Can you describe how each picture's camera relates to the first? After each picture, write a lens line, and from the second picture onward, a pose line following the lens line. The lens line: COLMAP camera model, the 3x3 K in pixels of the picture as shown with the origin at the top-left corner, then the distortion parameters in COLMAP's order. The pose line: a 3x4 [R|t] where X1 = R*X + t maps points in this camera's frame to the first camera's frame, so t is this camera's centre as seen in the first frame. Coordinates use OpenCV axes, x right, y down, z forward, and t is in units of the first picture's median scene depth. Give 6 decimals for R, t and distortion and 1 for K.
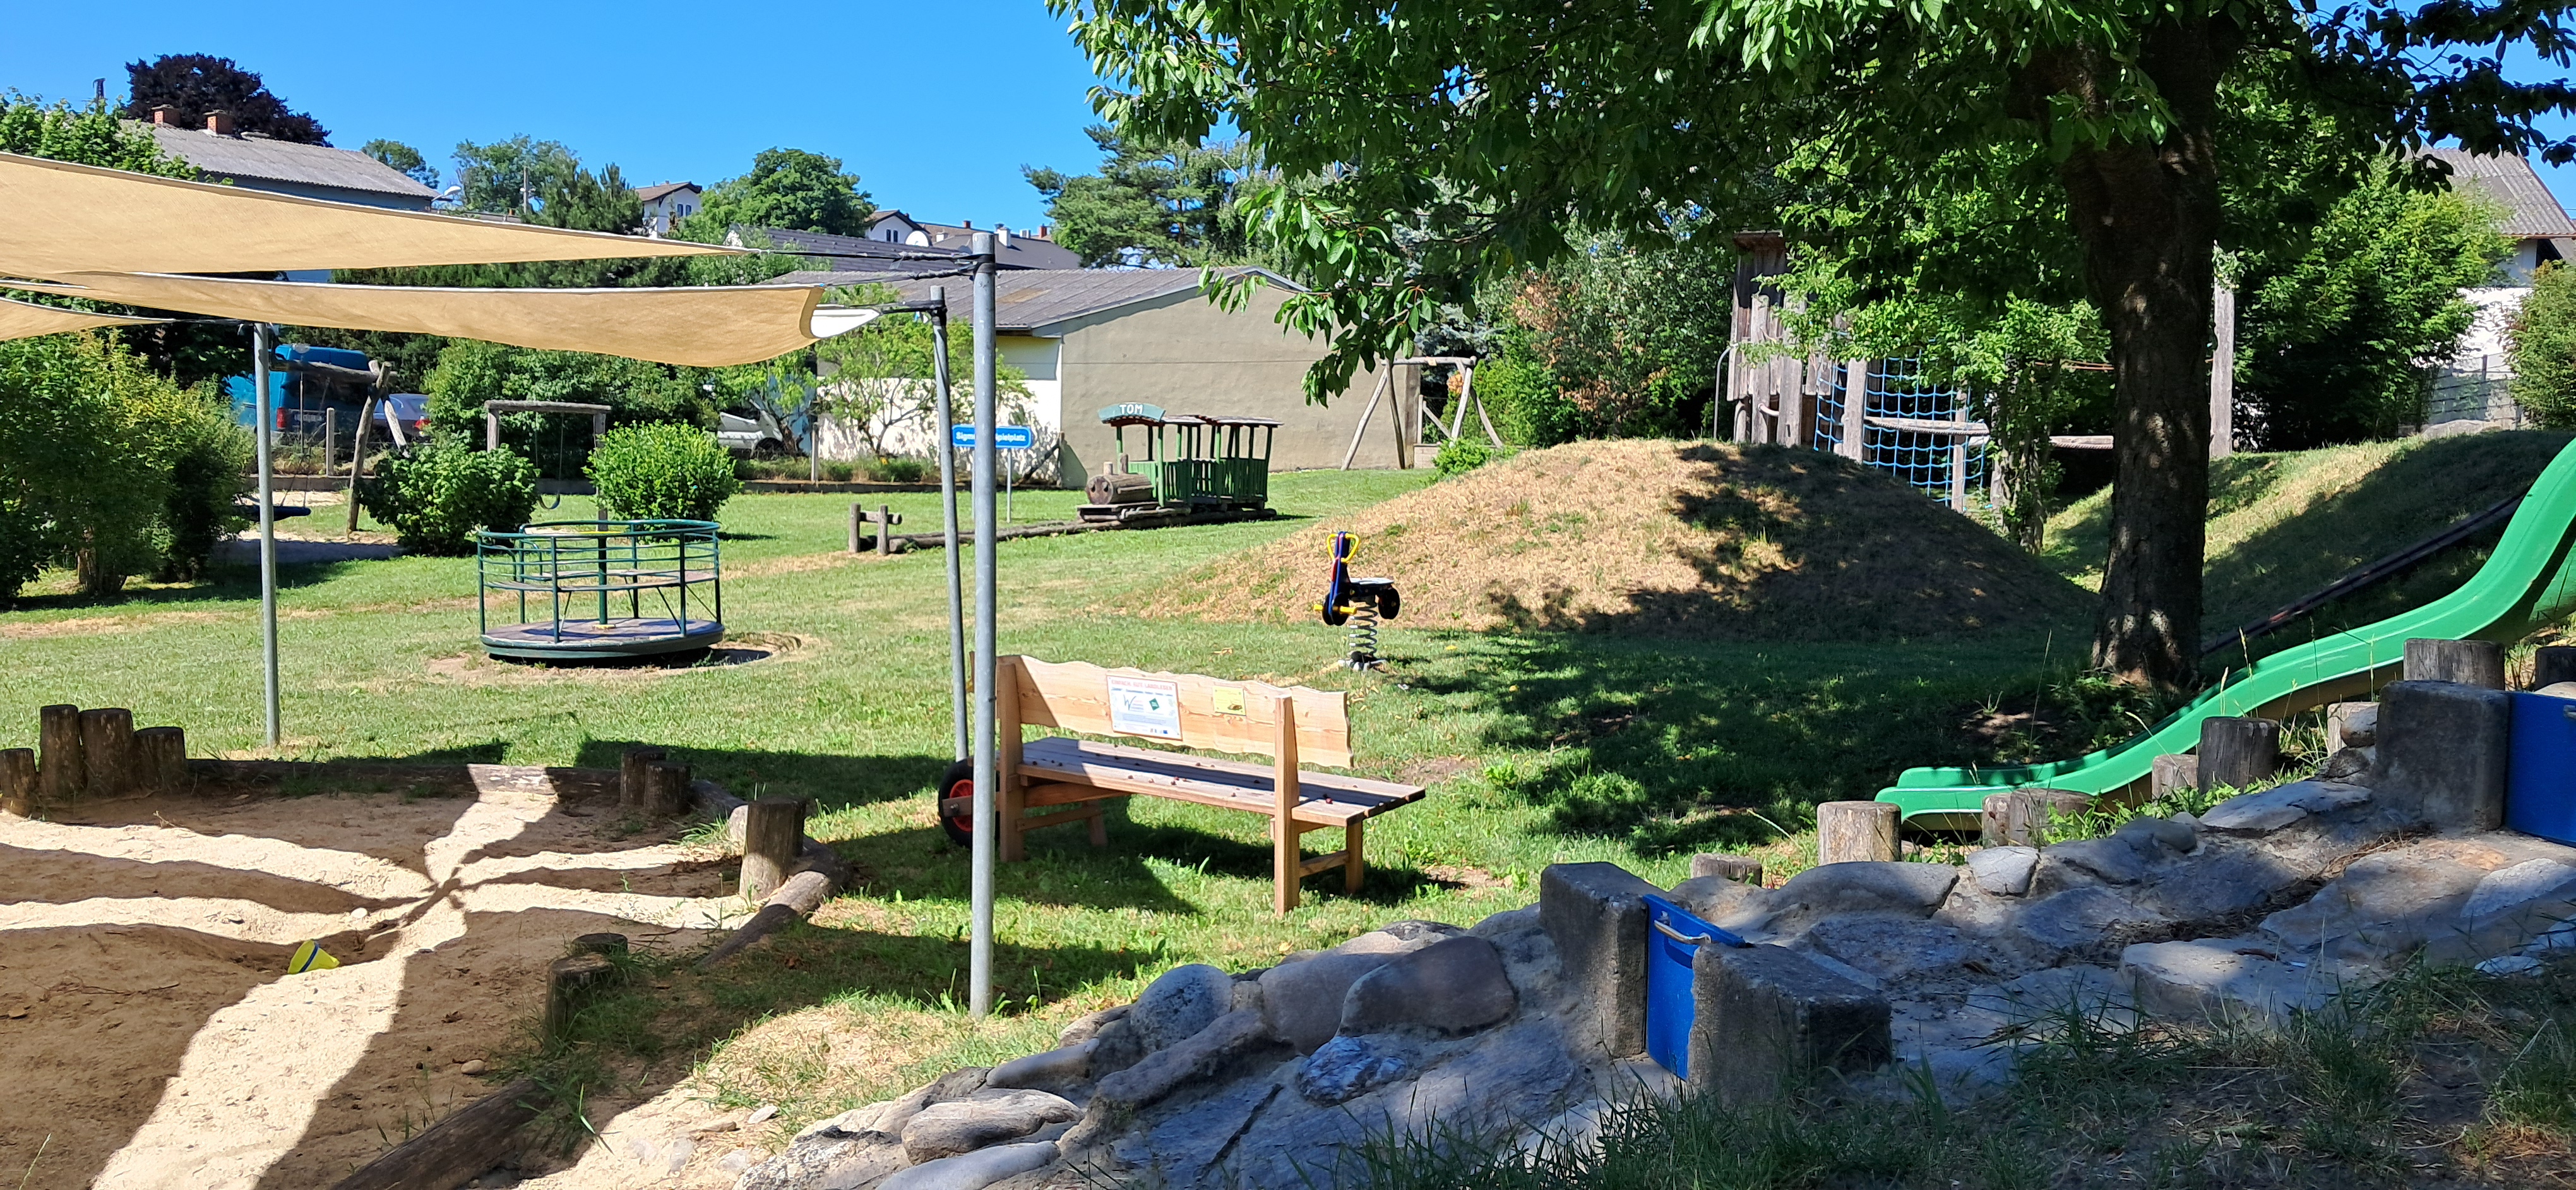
lens RADIAL K [[1887.5, 0, 1293.5], [0, 1887.5, 551.8], [0, 0, 1]] dist [0.063883, -0.000702]
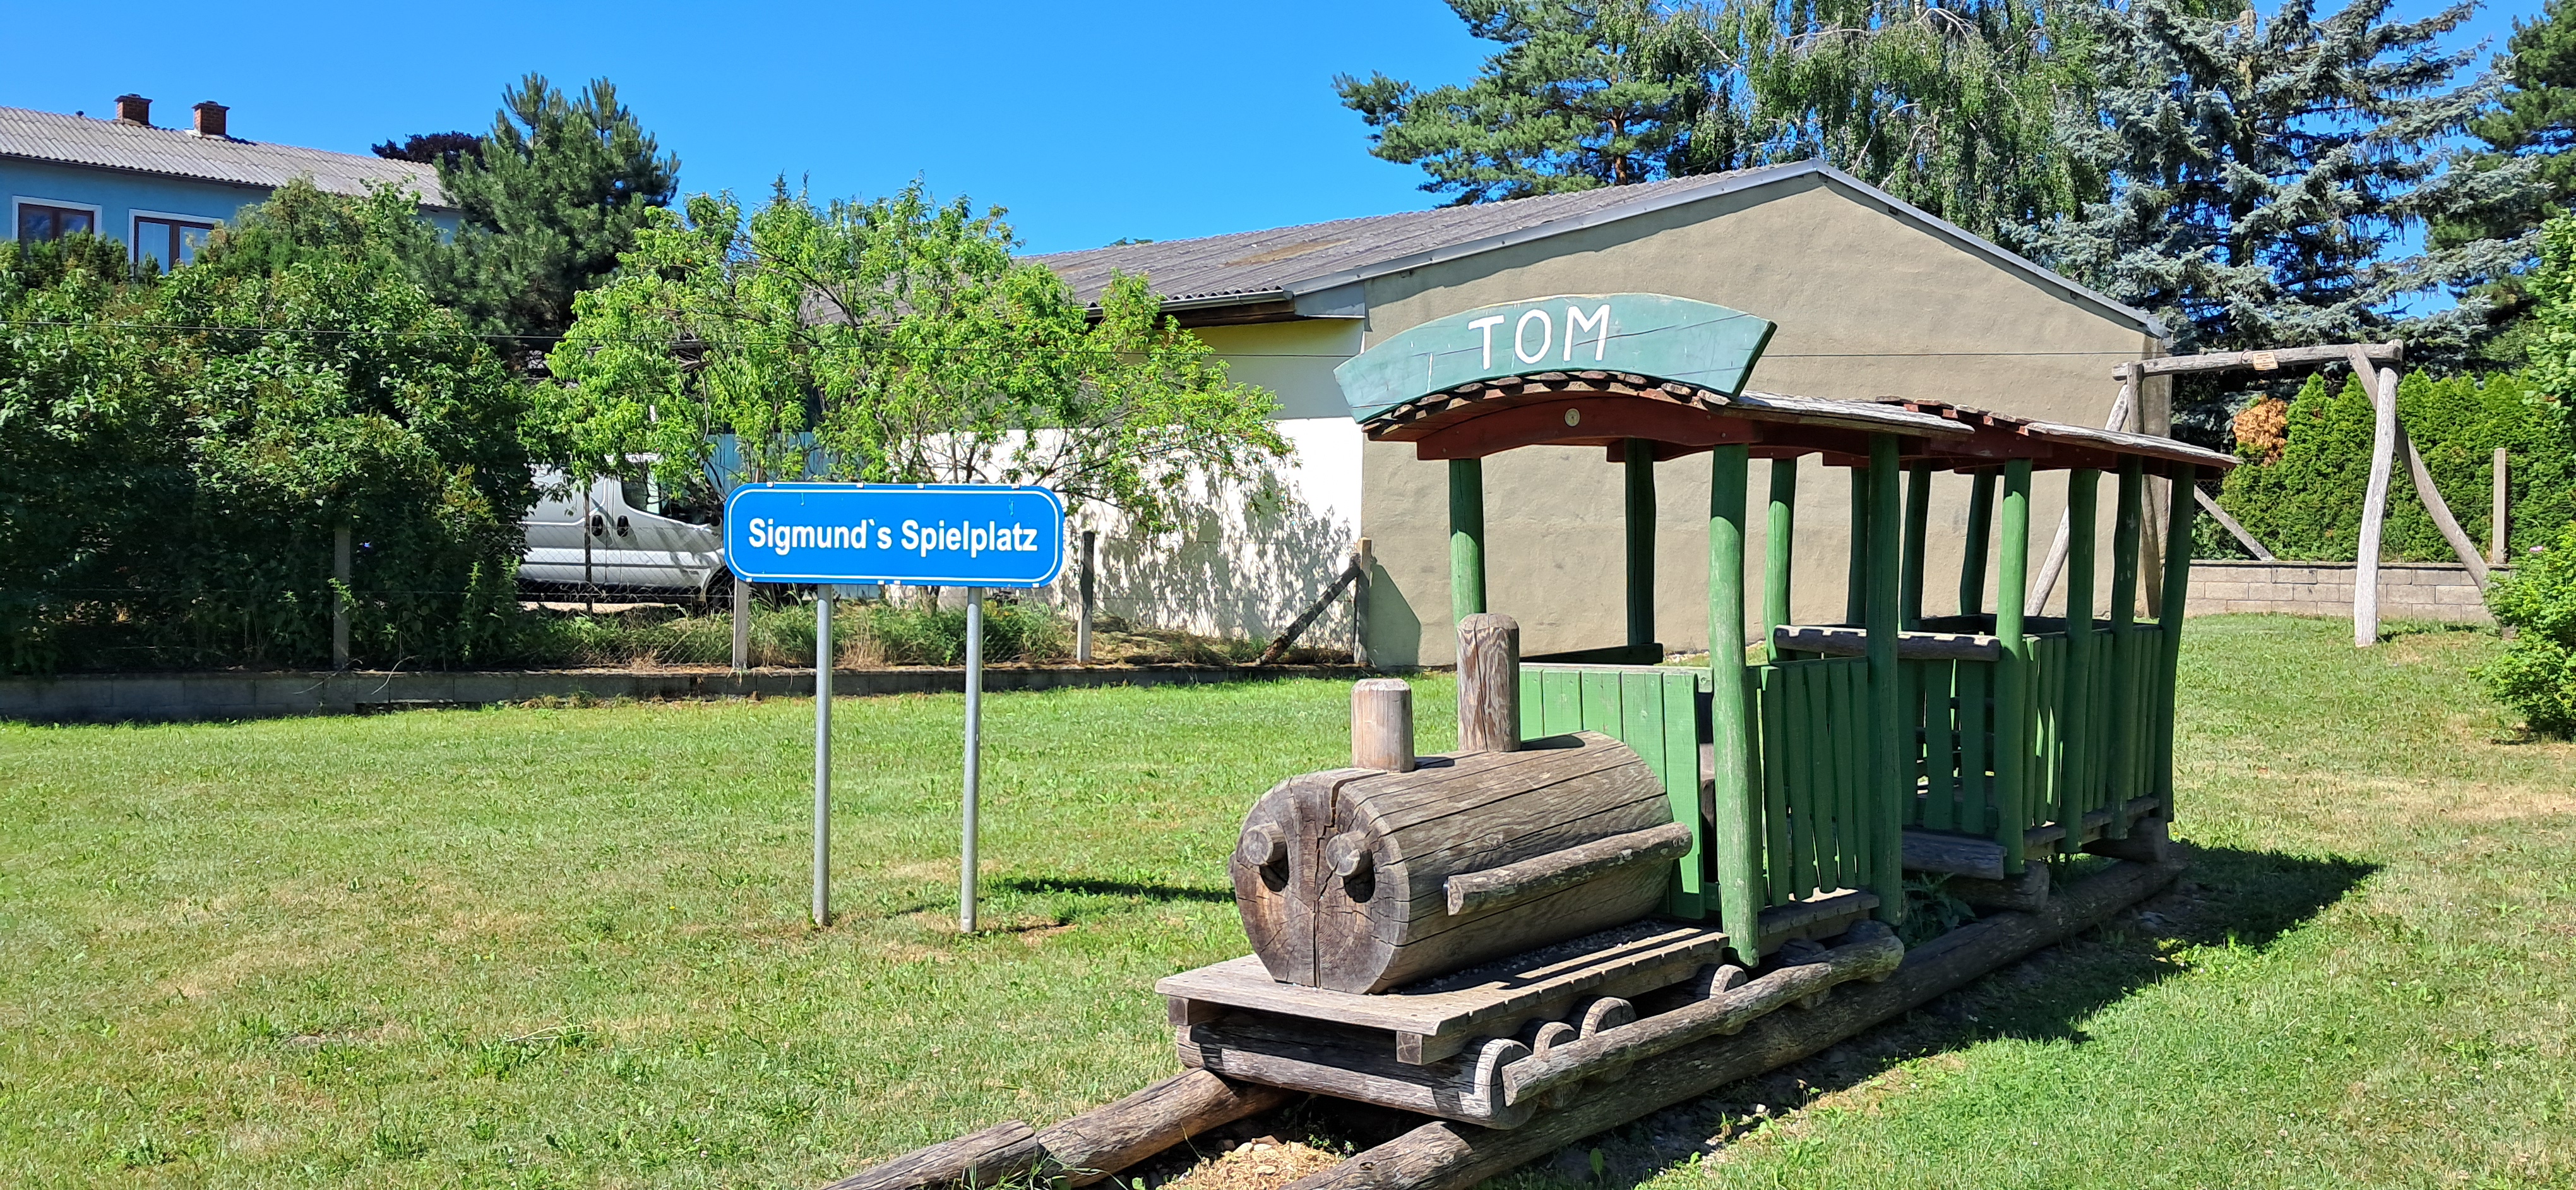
lens RADIAL K [[1887.5, 0, 1293.5], [0, 1887.5, 551.8], [0, 0, 1]] dist [0.063883, -0.000702]
pose [[0.977981, -0.011703, -0.208364, -0.051229], [-0.002092, 0.997827, -0.065862, -0.033190], [0.208682, 0.064848, 0.975831, 0.591382]]
